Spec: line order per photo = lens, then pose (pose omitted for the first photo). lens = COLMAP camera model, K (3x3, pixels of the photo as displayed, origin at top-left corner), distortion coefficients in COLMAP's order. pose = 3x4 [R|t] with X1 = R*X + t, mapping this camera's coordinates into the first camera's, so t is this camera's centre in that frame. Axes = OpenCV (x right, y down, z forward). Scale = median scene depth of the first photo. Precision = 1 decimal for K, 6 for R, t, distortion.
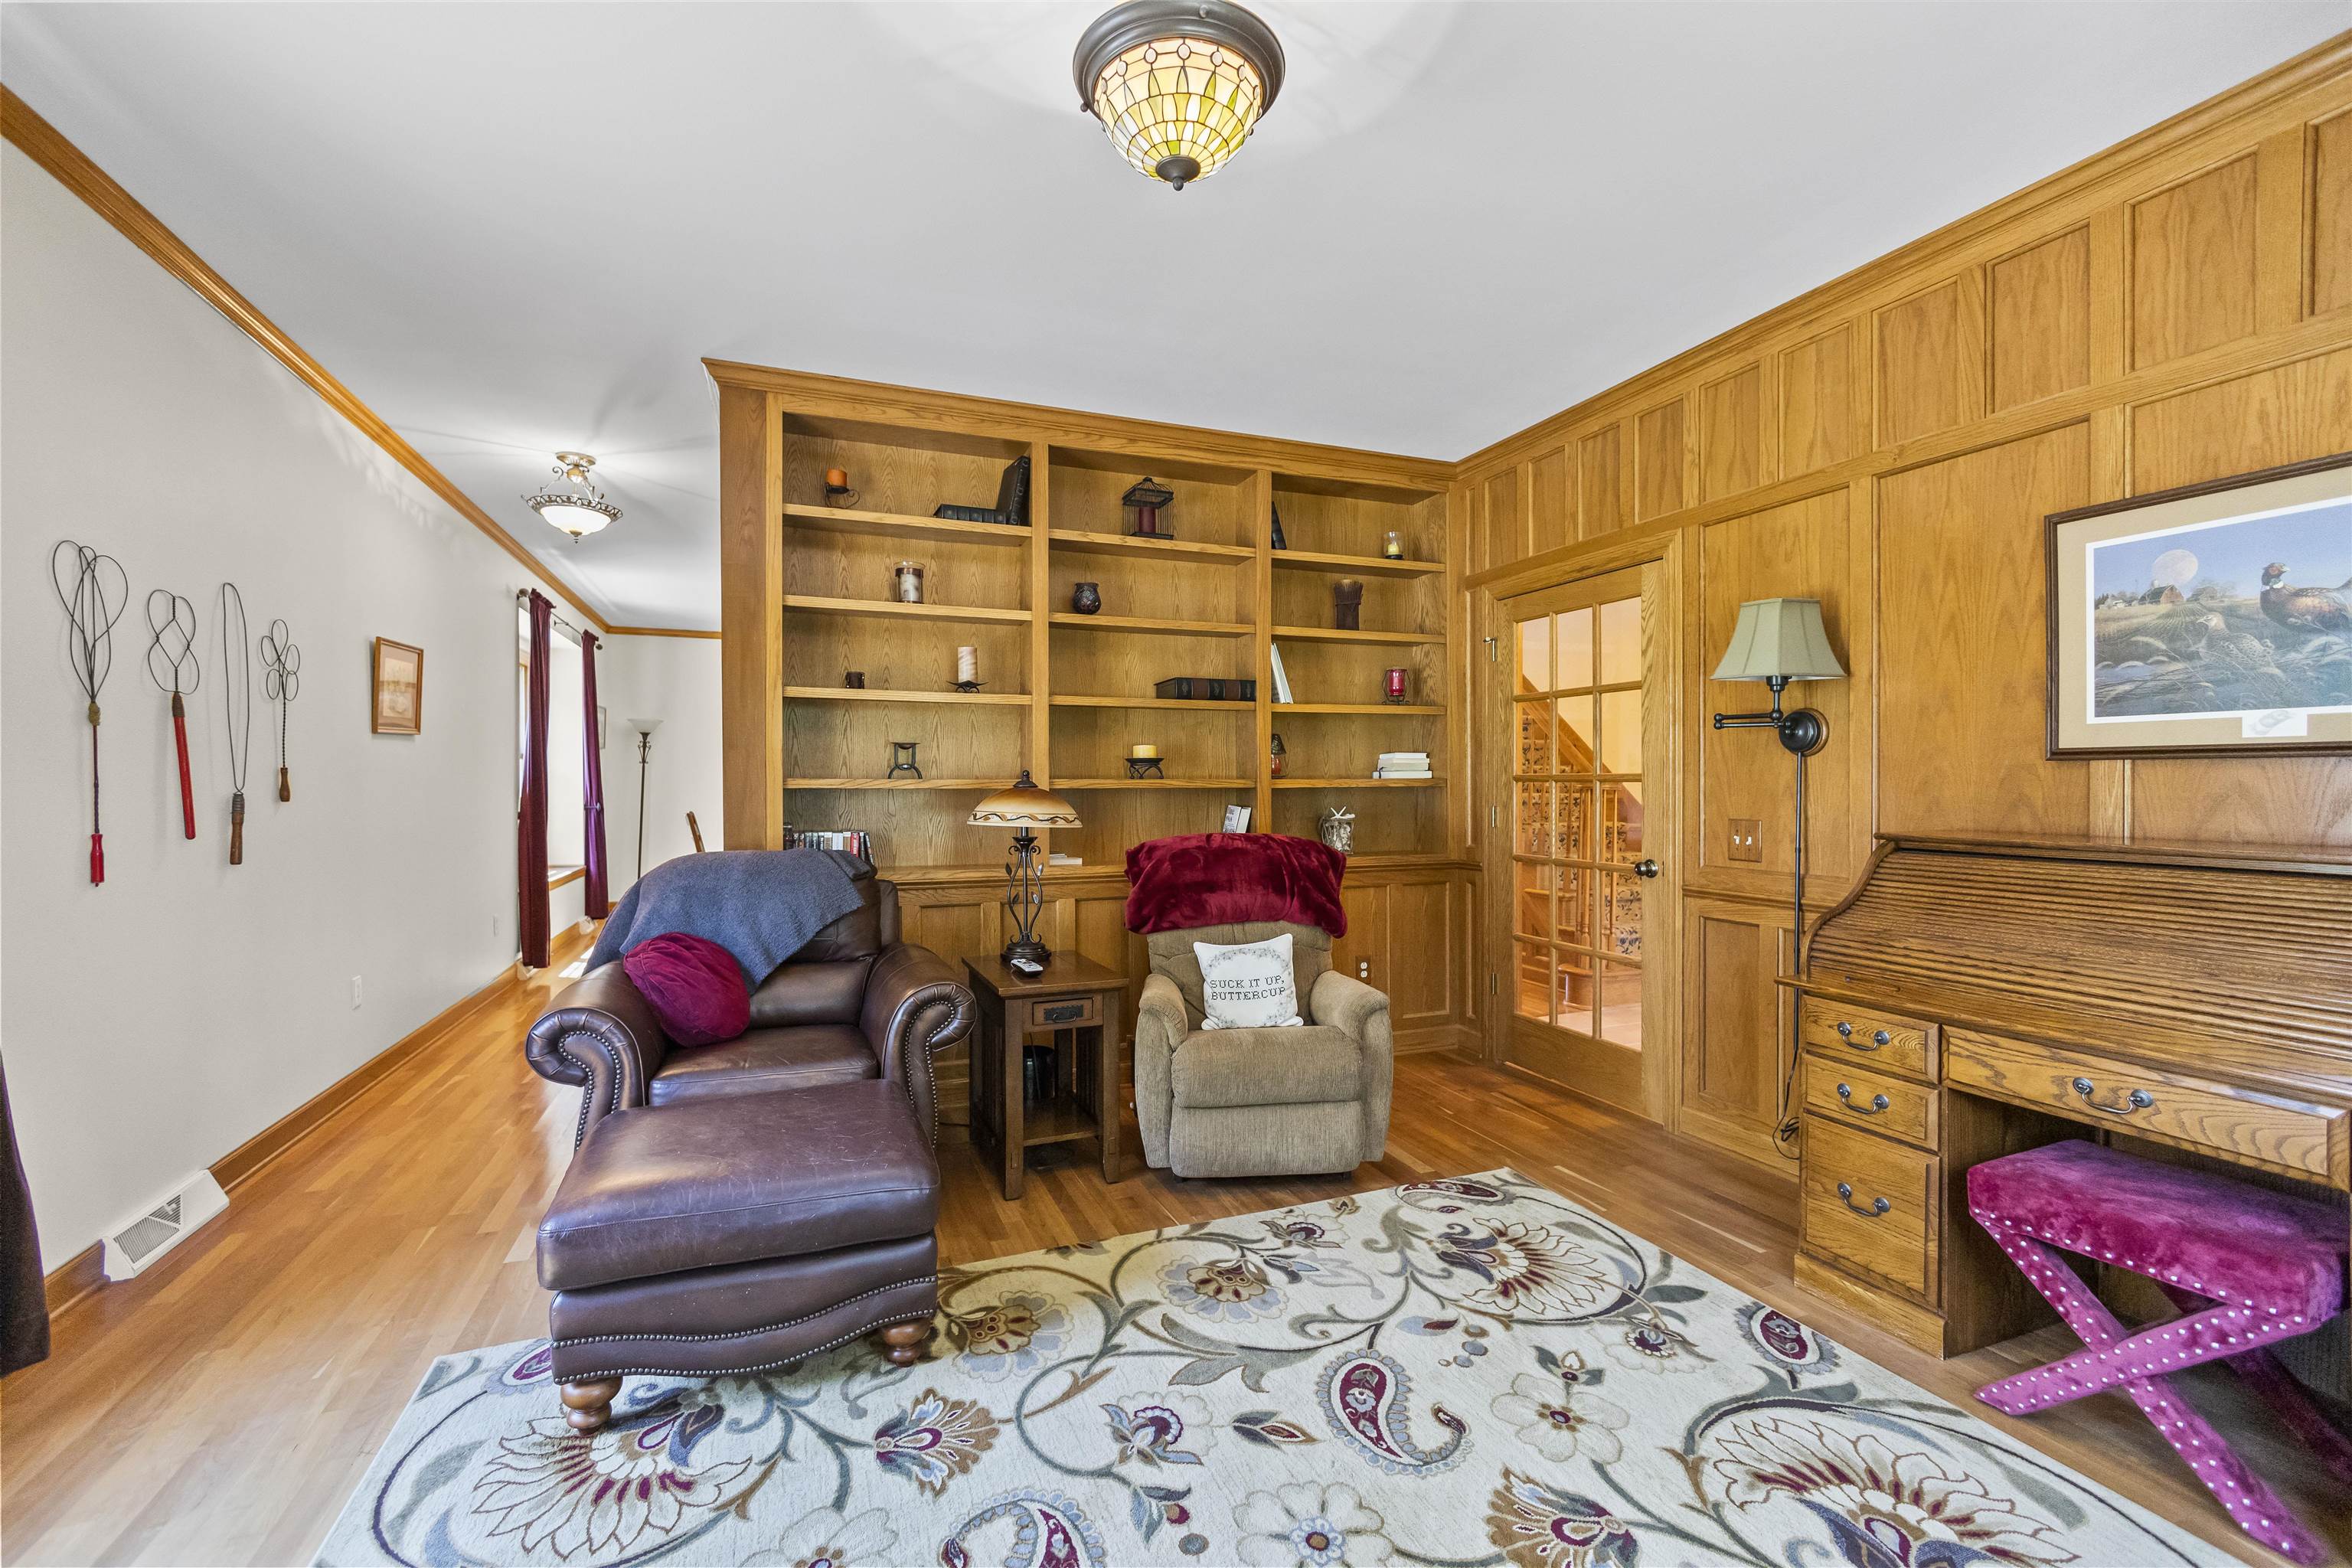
lens RADIAL K [[1001.1, 0, 1180.7], [0, 1001.1, 780.5], [0, 0, 1]] dist [-0.007554, -0.001334]
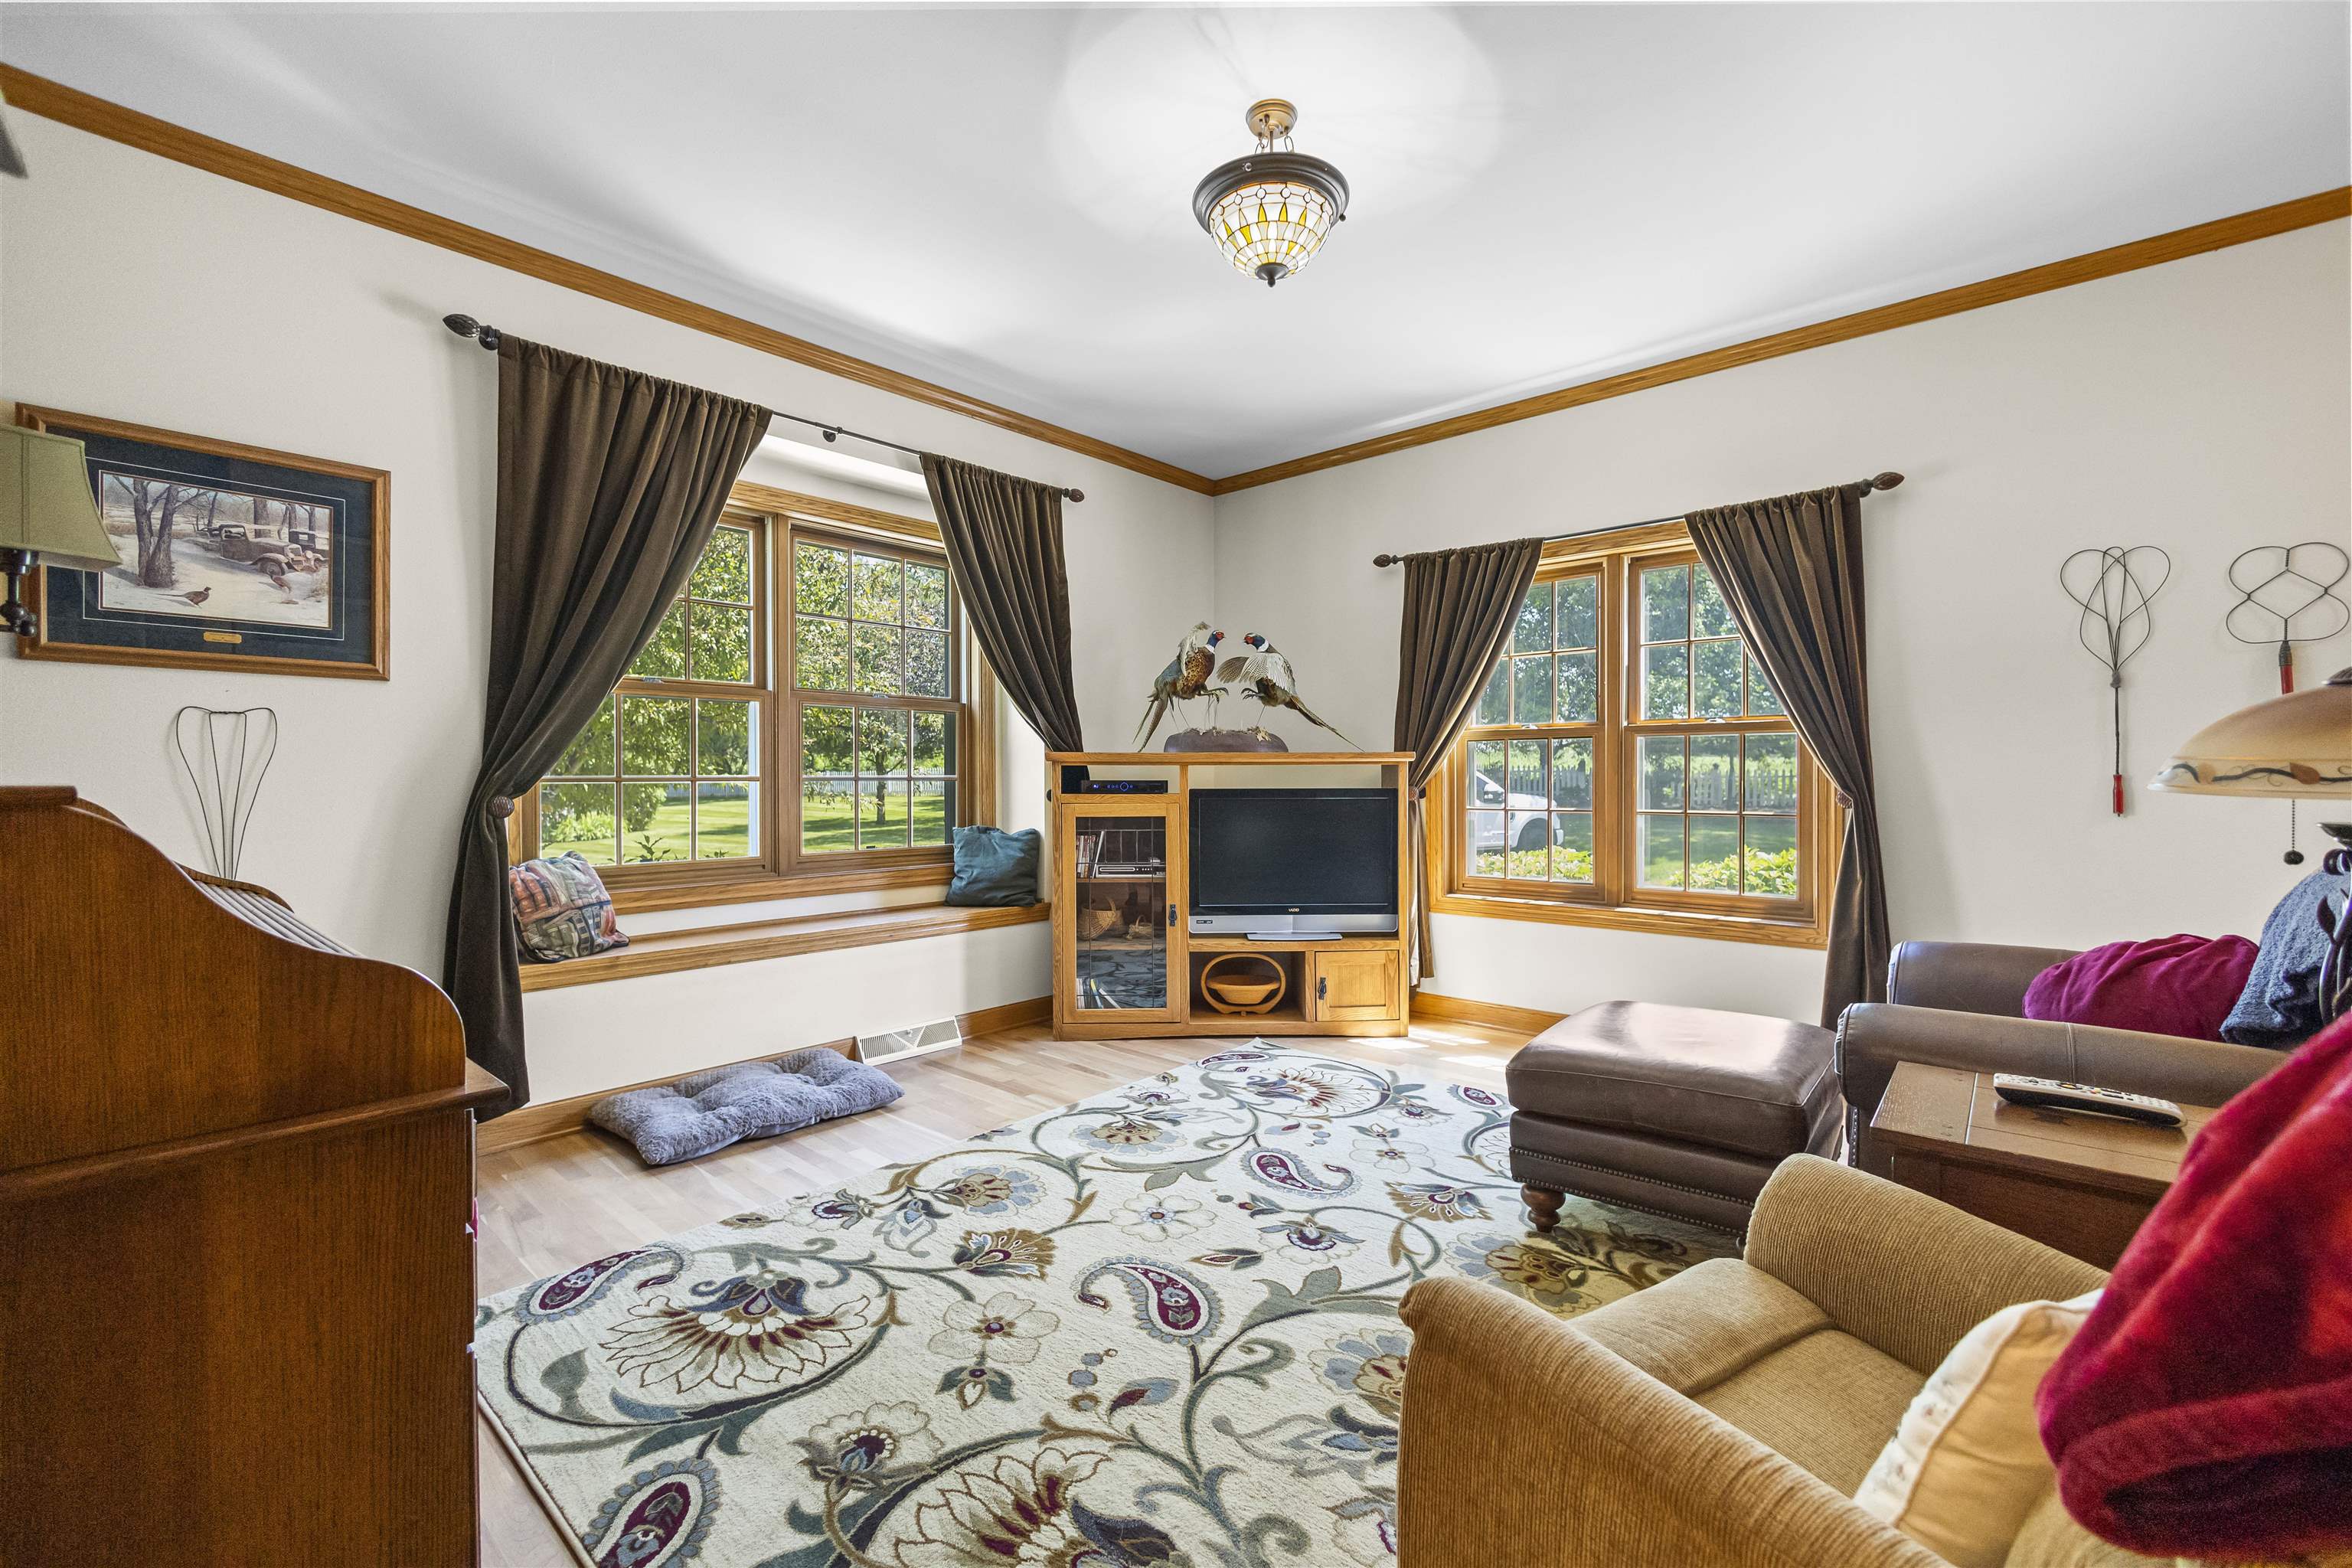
lens RADIAL K [[1001.1, 0, 1179.8], [0, 1001.1, 784.0], [0, 0, 1]] dist [-0.007554, -0.001334]
pose [[-0.893298, 0.006909, -0.449412, 0.652616], [0.004314, 0.999968, 0.006798, 0.063420], [0.449445, 0.004134, -0.893299, 1.954847]]
